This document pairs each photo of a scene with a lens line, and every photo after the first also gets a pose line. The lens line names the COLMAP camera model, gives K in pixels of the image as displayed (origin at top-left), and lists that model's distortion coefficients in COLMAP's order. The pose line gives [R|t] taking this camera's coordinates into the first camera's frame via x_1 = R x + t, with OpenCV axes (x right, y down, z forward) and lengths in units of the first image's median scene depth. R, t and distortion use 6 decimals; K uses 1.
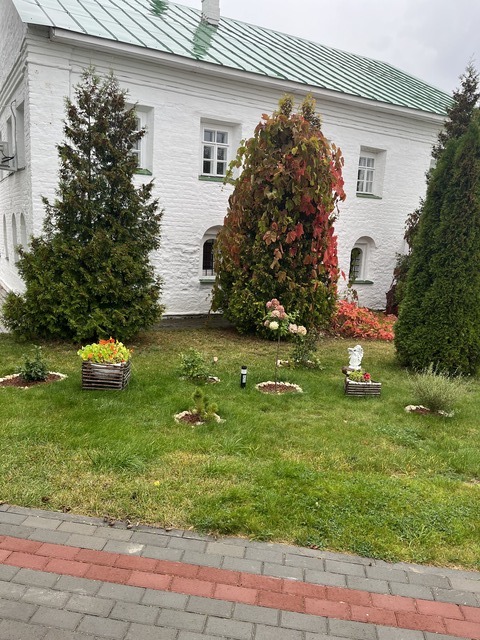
lens RADIAL K [[486.7, 0, 235.7], [0, 486.7, 313.1], [0, 0, 1]] dist [0.040457, -0.035383]
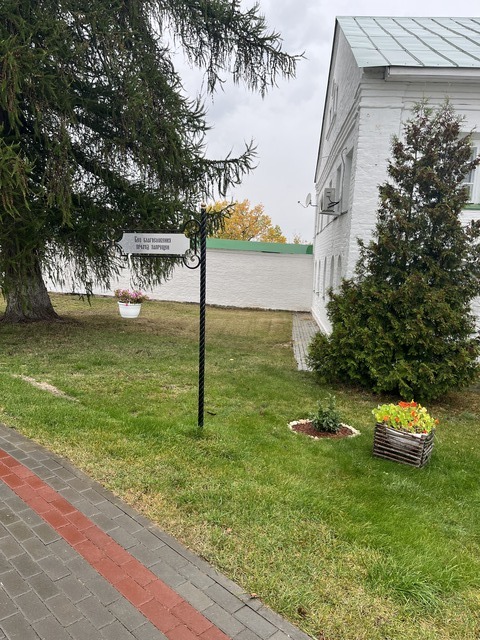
lens RADIAL K [[486.7, 0, 235.5], [0, 486.7, 320.9], [0, 0, 1]] dist [0.040457, -0.035383]
pose [[0.811610, 0.074166, -0.579473, -0.016126], [-0.112065, 0.993253, -0.029833, -0.017792], [0.573350, 0.089152, 0.814445, 0.082292]]
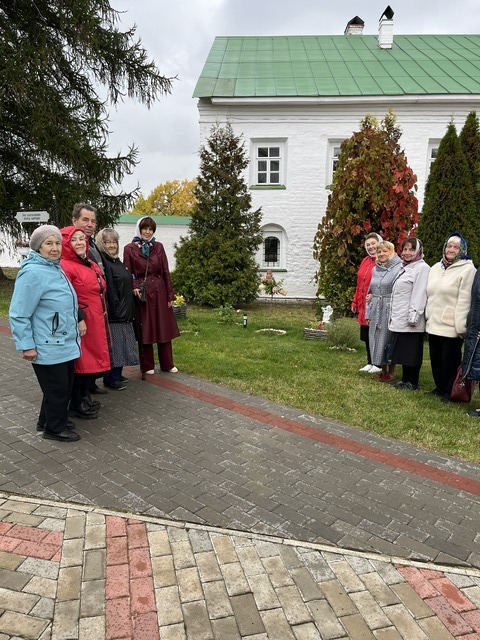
lens RADIAL K [[486.7, 0, 240.9], [0, 486.7, 317.3], [0, 0, 1]] dist [0.040457, -0.035383]
pose [[0.845904, 0.053774, -0.530618, 0.584748], [-0.060919, 0.998135, 0.004036, 0.083147], [0.529845, 0.028910, 0.847602, -0.210871]]
